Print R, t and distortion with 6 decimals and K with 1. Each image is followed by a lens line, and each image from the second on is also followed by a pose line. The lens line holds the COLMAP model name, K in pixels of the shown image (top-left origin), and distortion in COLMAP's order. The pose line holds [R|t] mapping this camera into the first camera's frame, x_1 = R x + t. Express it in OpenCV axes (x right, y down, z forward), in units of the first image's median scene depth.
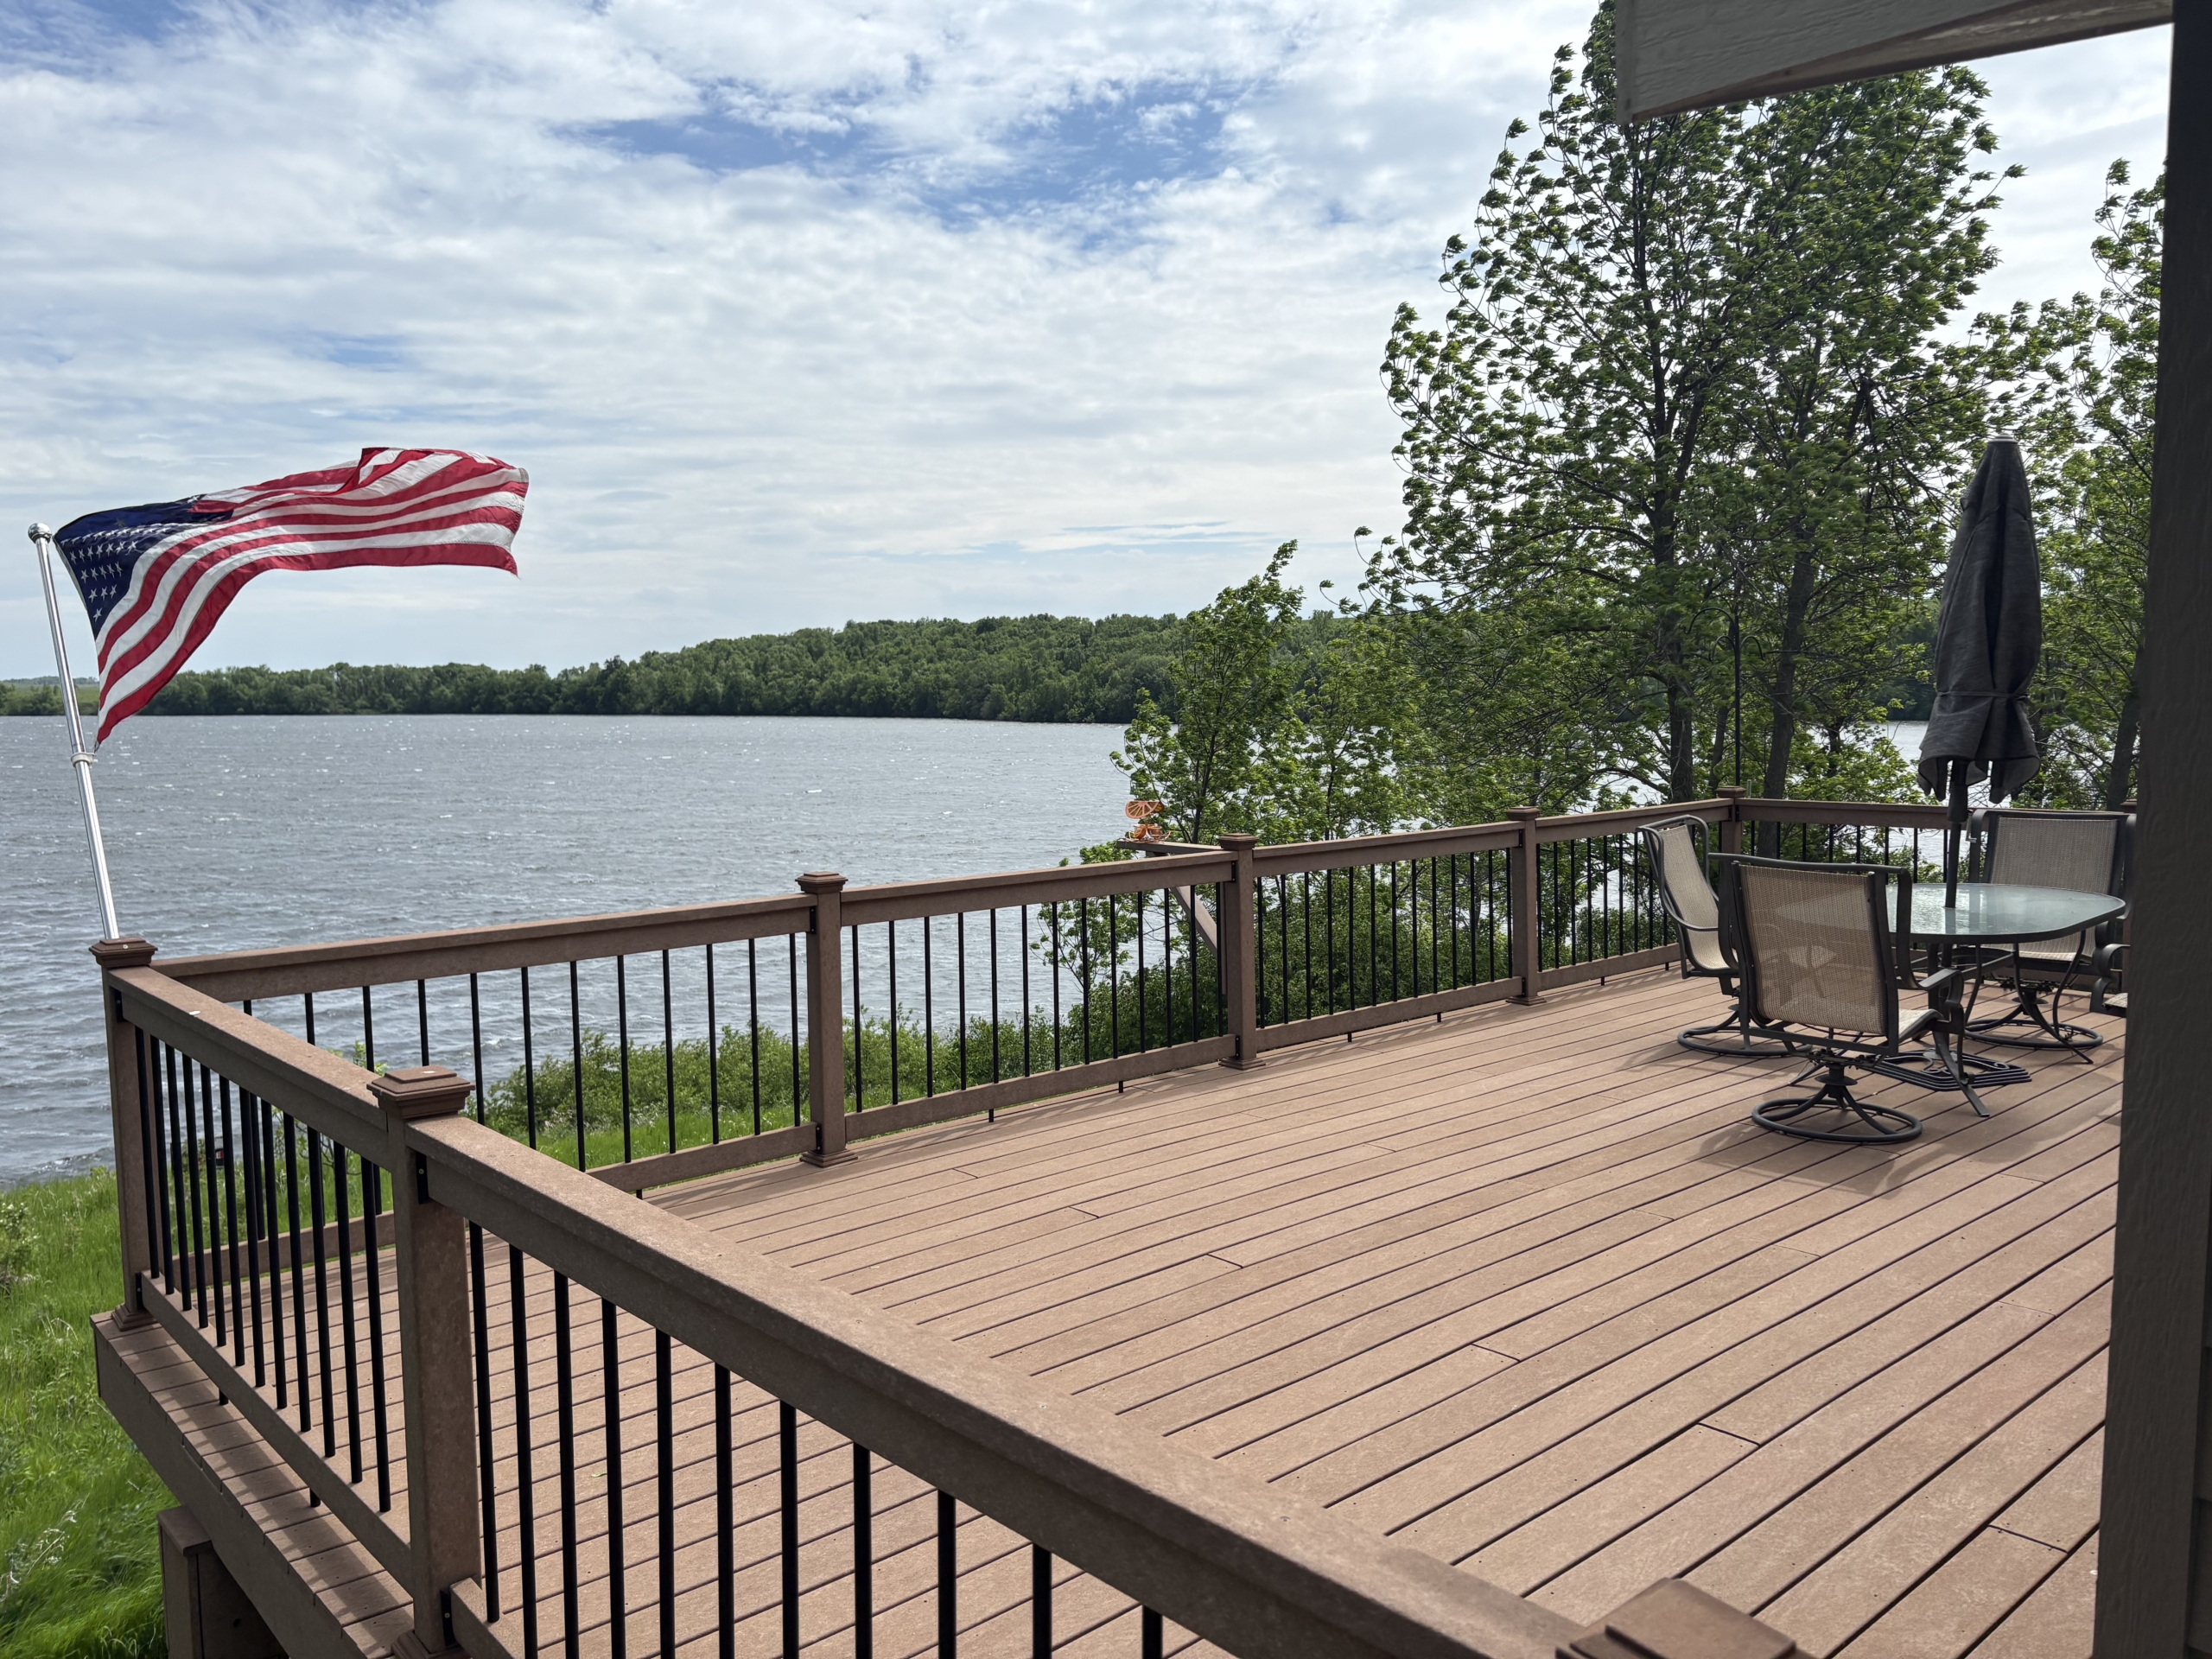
lens RADIAL K [[1677.7, 0, 1101.0], [0, 1677.7, 837.6], [0, 0, 1]] dist [0.044097, -0.046884]
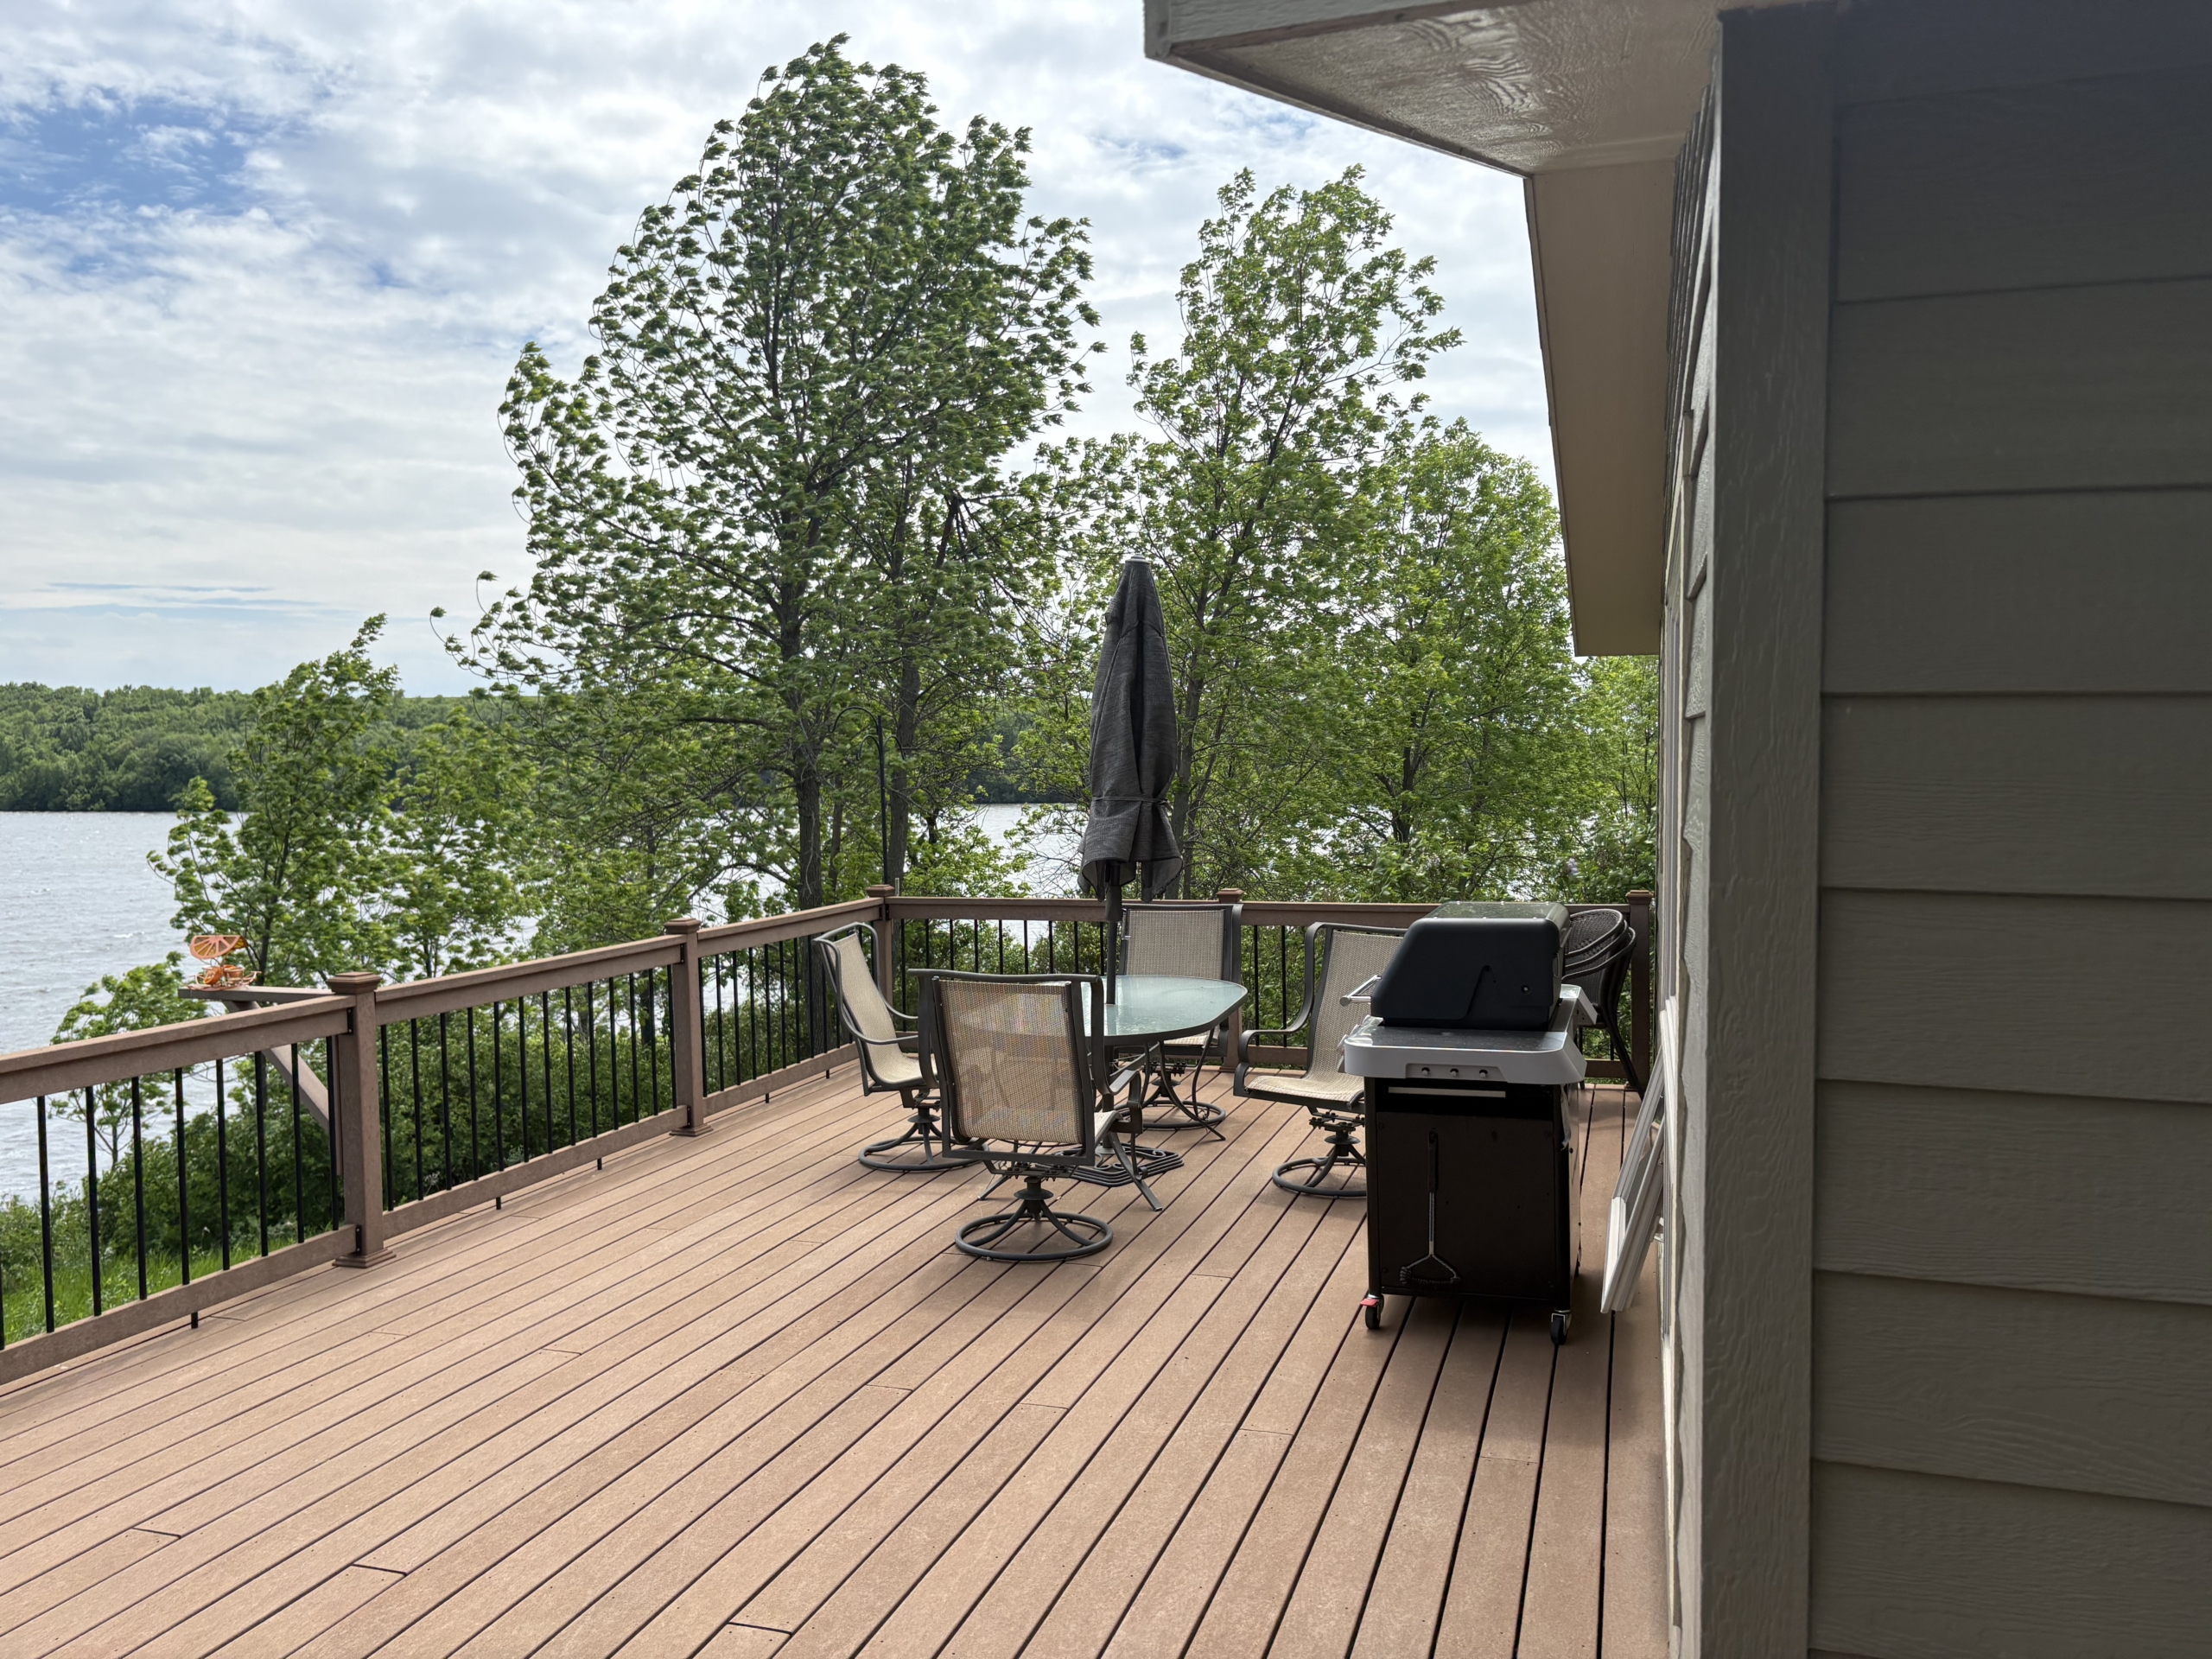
lens RADIAL K [[1484.1, 0, 949.8], [0, 1484.1, 803.0], [0, 0, 1]] dist [0.043536, -0.032391]
pose [[0.863708, -0.017202, 0.503698, -0.032307], [0.043445, 0.998238, -0.040405, -0.043881], [-0.502116, 0.056781, 0.862934, 0.235482]]
